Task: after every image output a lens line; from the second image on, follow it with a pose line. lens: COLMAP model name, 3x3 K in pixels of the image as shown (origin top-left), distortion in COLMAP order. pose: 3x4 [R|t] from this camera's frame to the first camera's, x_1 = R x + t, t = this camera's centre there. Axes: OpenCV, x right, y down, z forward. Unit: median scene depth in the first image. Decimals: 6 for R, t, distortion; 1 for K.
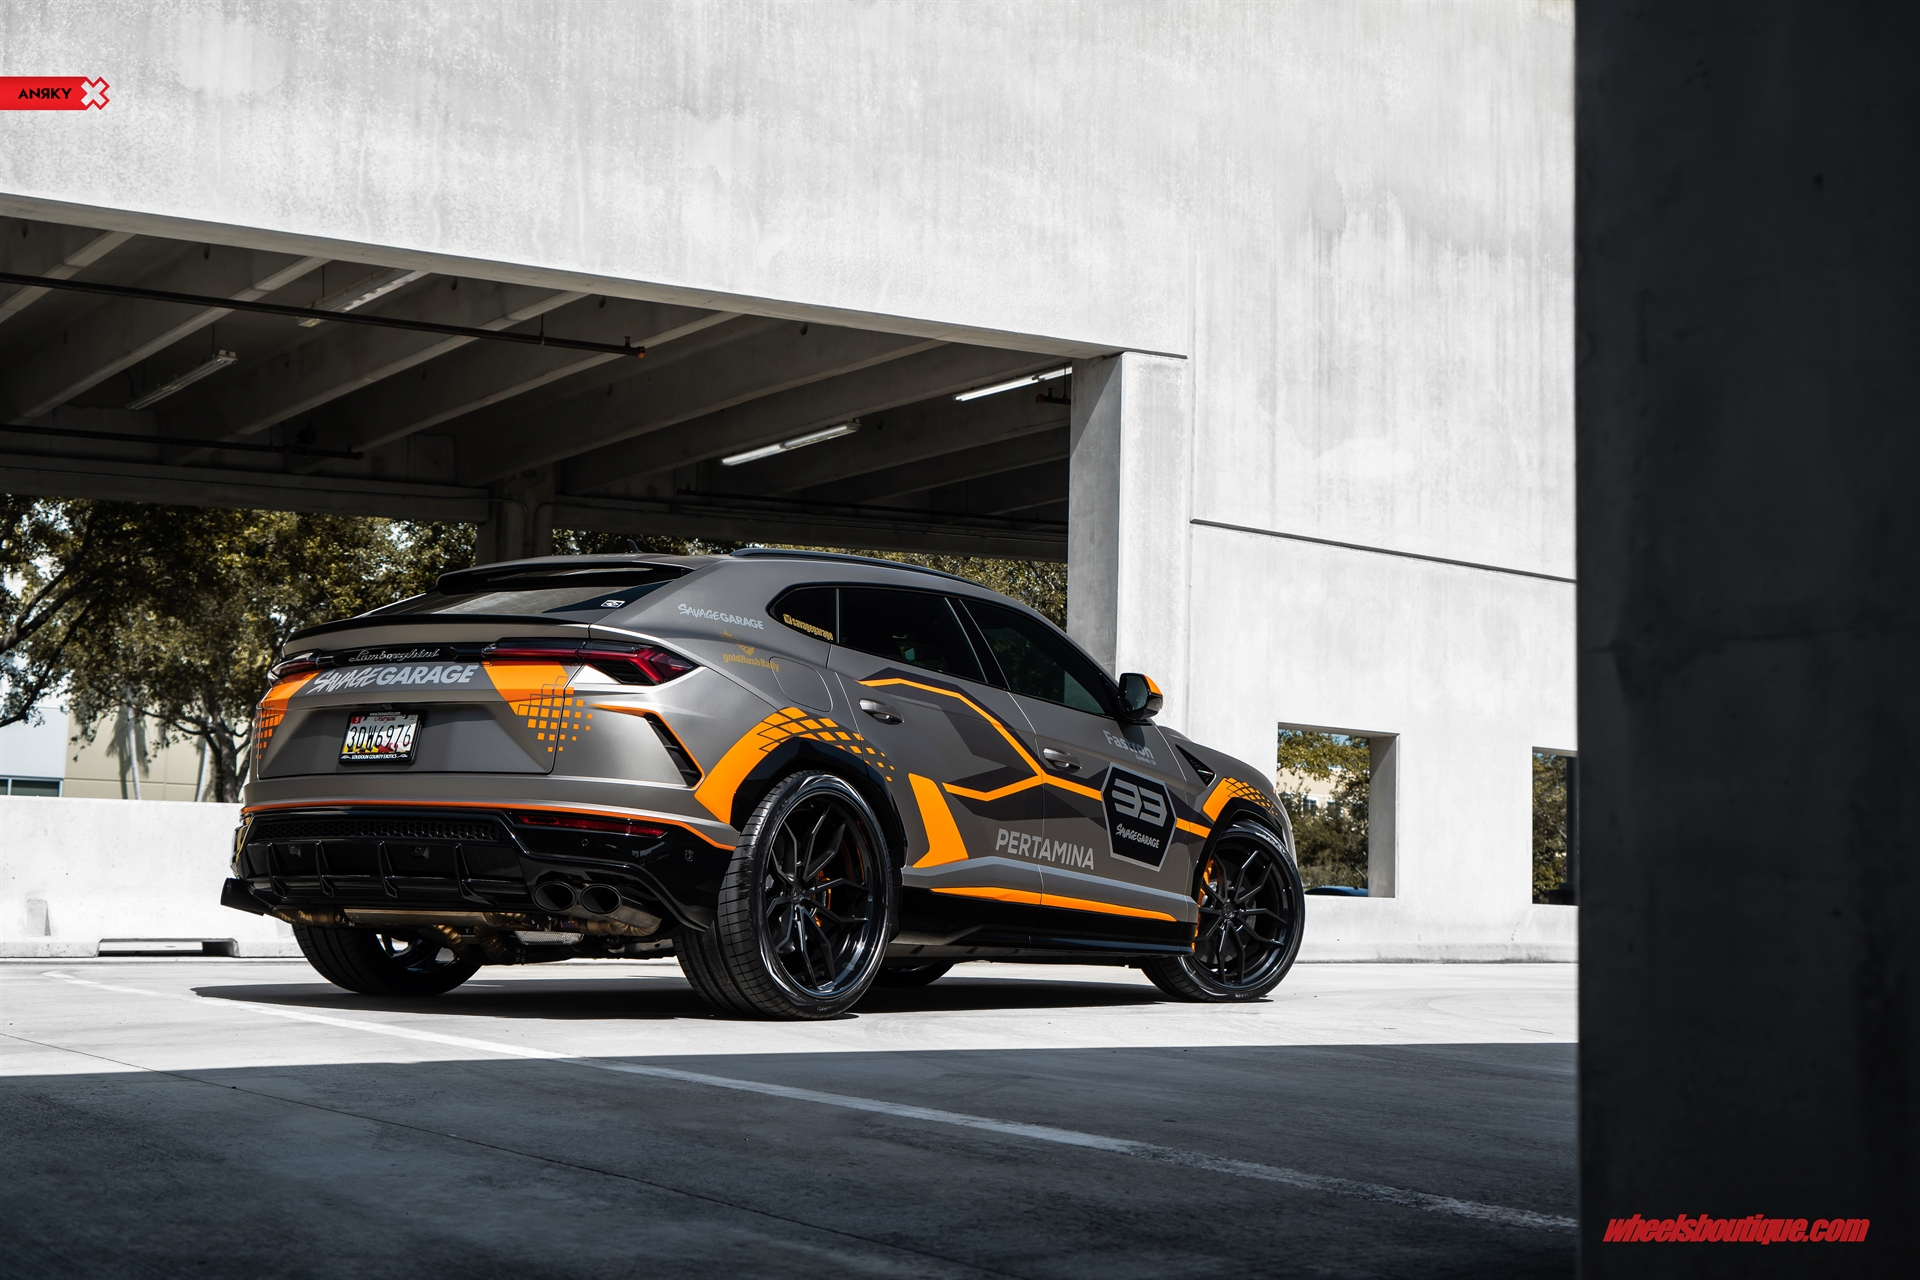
lens RADIAL K [[2619.4, 0, 970.7], [0, 2619.4, 638.5], [0, 0, 1]] dist [0.084427, 0.000000]
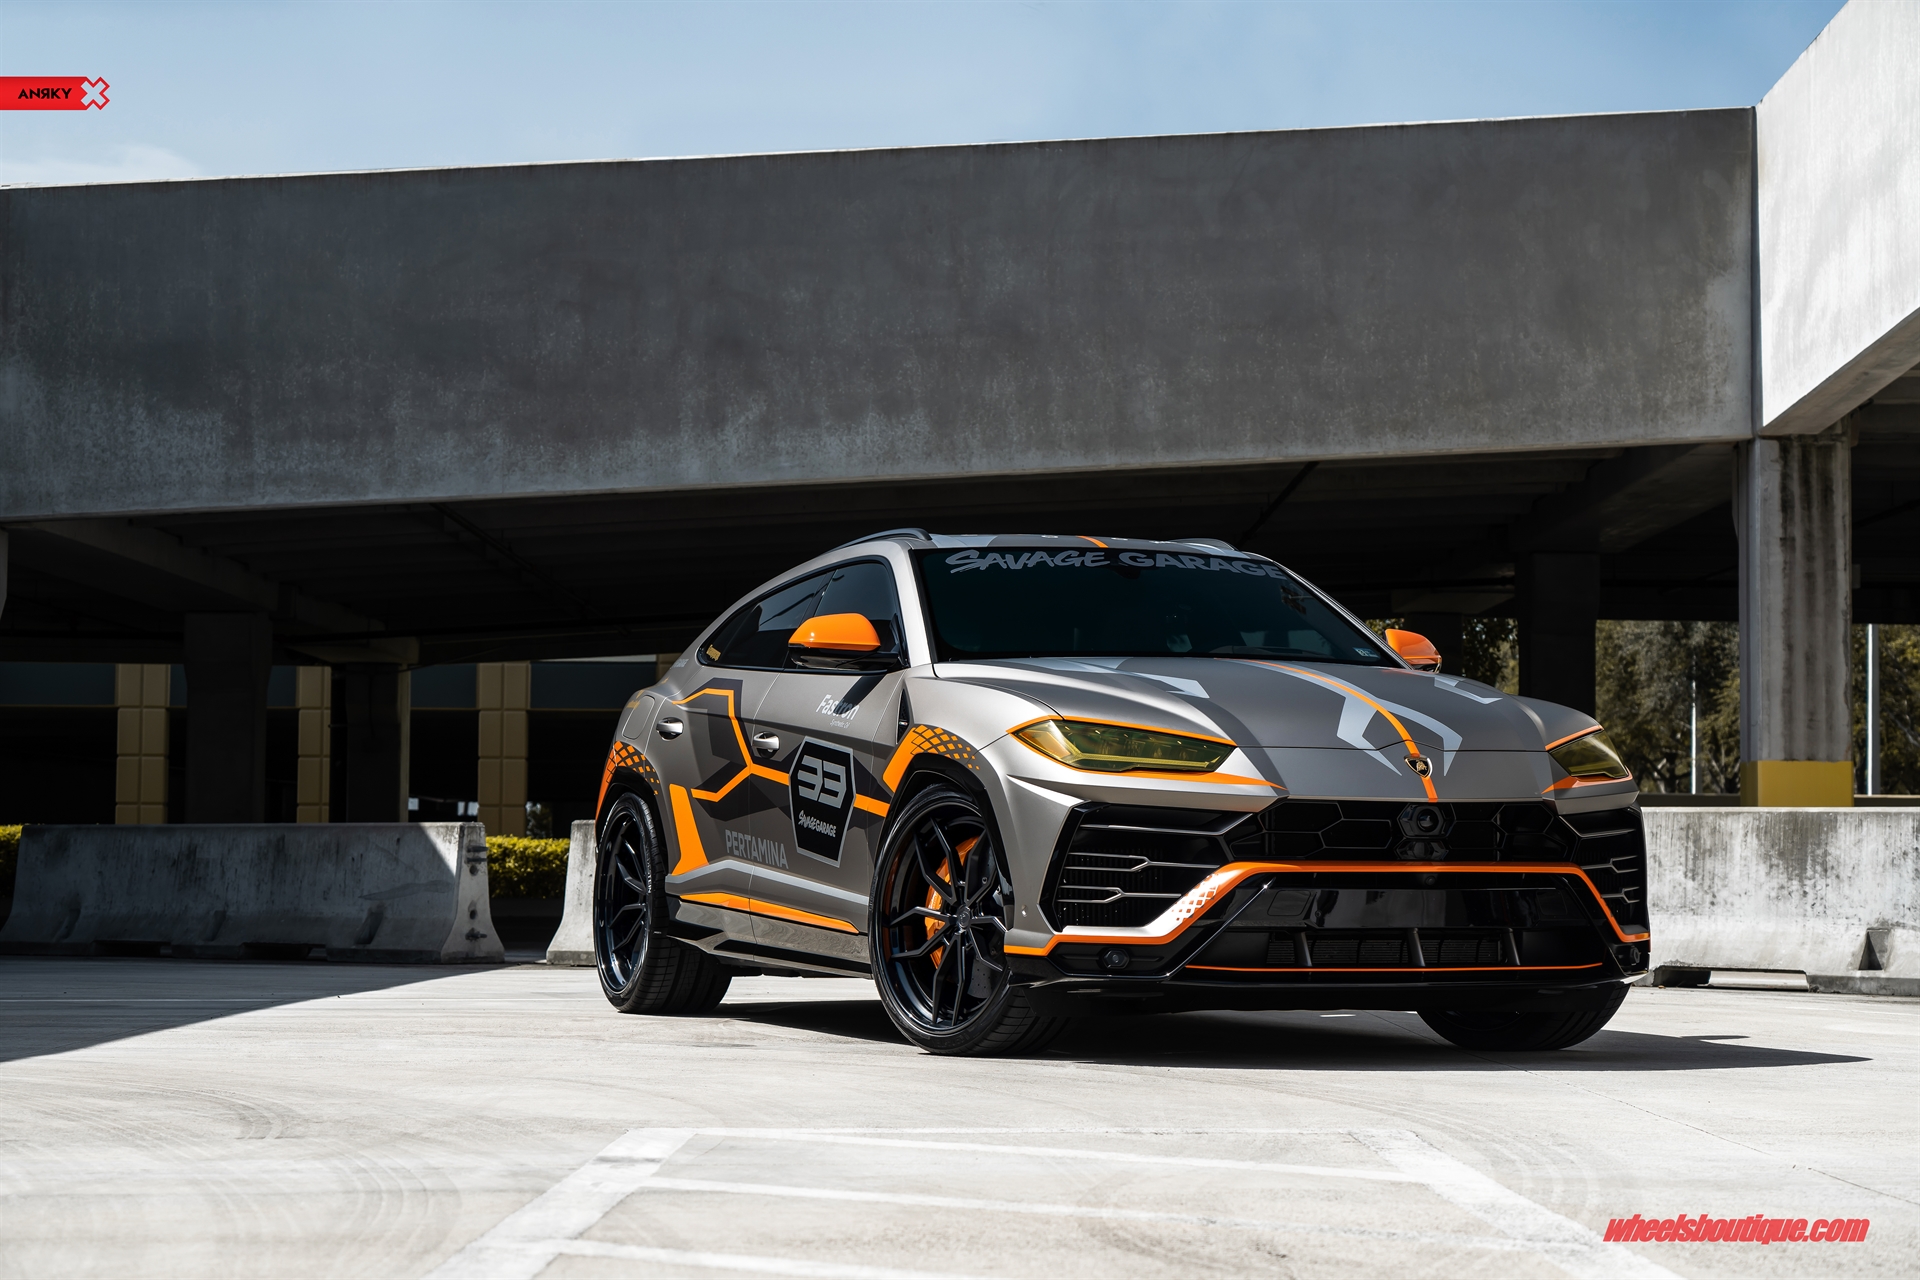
lens RADIAL K [[4095.2, 0, 960.2], [0, 4095.2, 640.4], [0, 0, 1]] dist [0.171540, 0.000000]
pose [[-0.625585, -0.067577, -0.777223, 0.555978], [0.062563, 0.988687, -0.136321, 0.106701], [0.777643, -0.133906, -0.614280, 1.001644]]
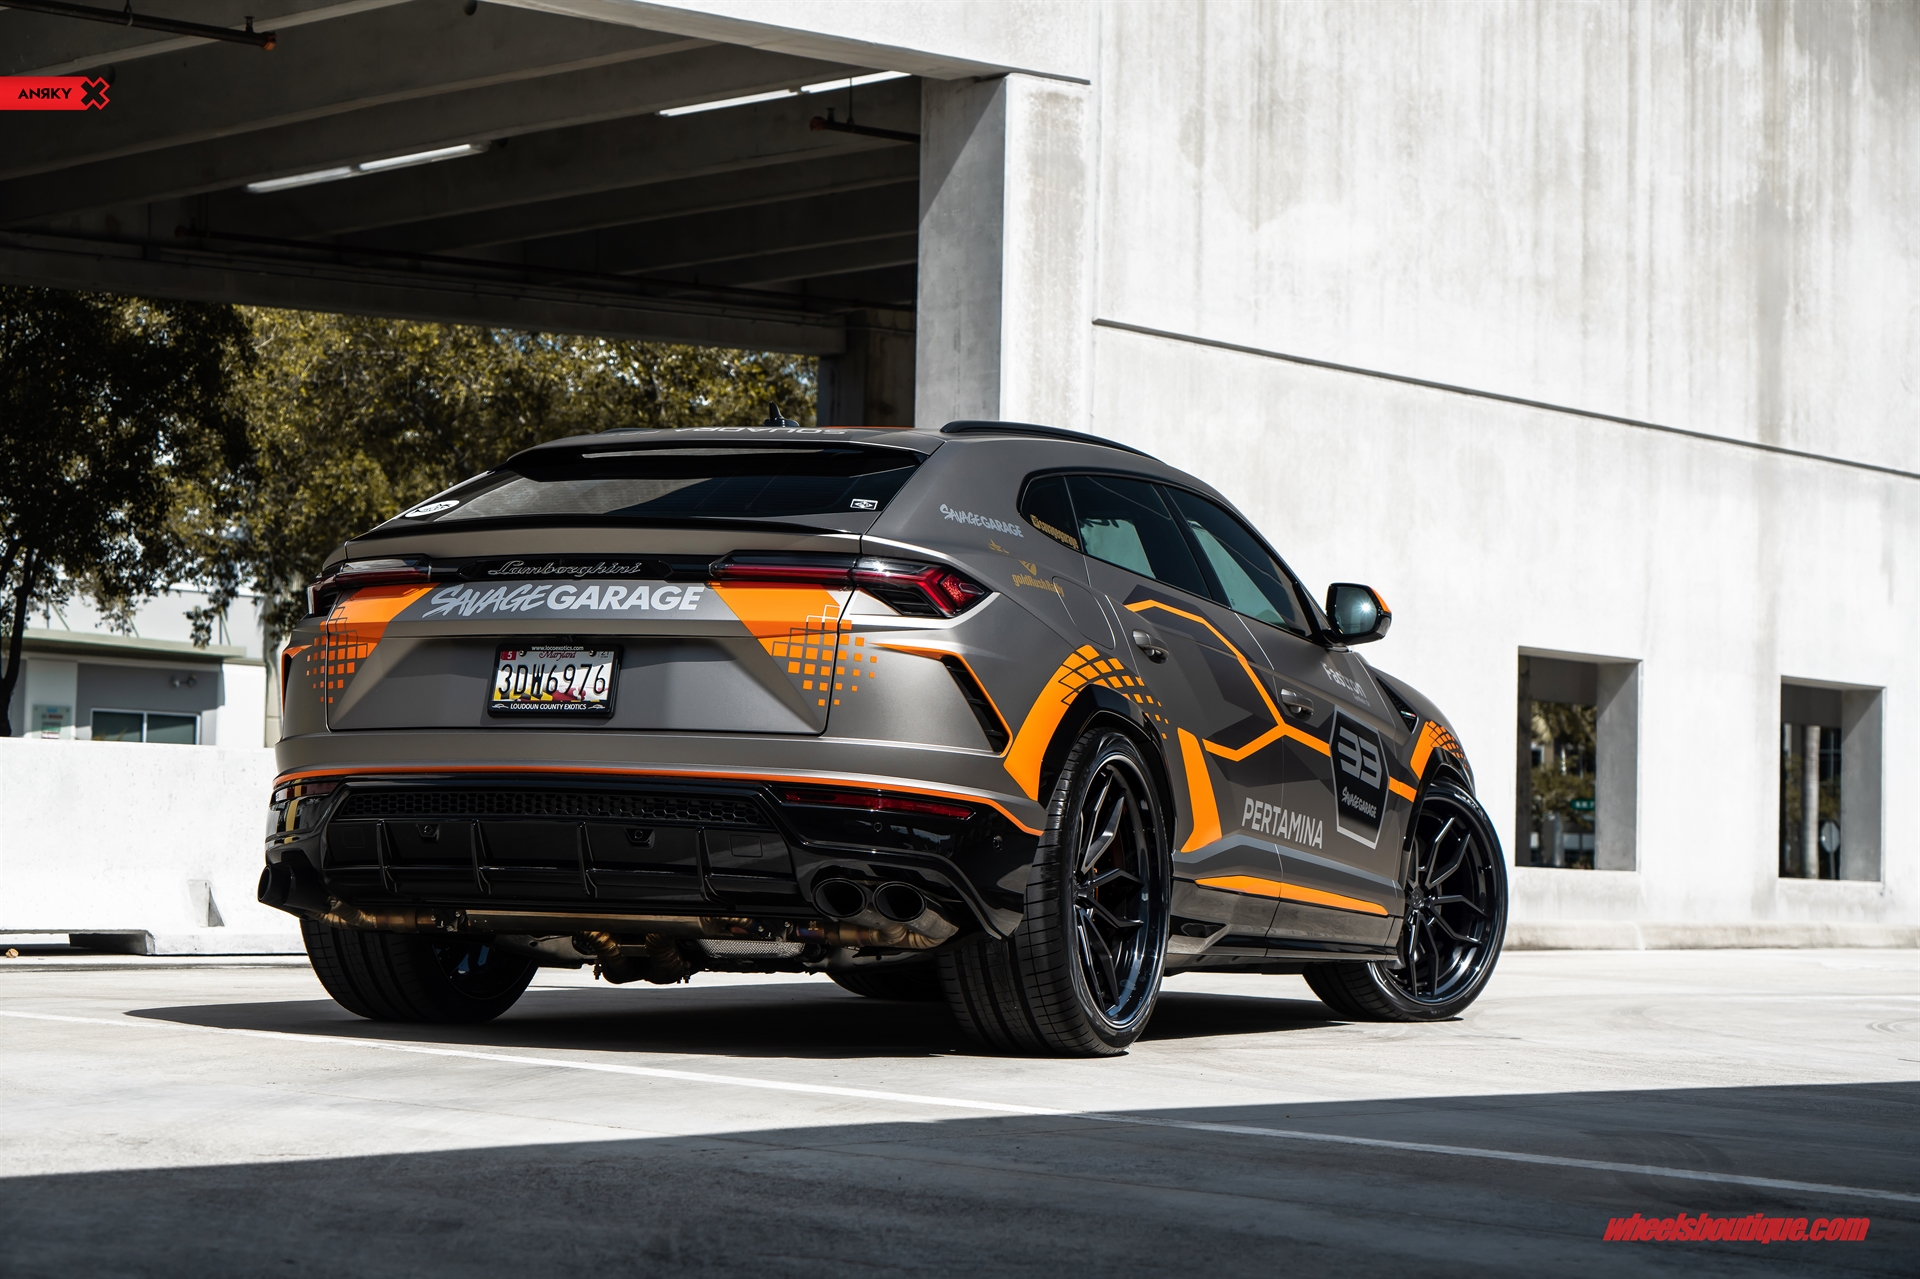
lens RADIAL K [[4095.2, 0, 963.6], [0, 4095.2, 639.5], [0, 0, 1]] dist [0.171540, 0.000000]
pose [[0.985185, 0.010428, 0.171179, -0.137362], [-0.019417, 0.998514, 0.050924, -0.015552], [-0.170393, -0.053494, 0.983923, -0.068823]]
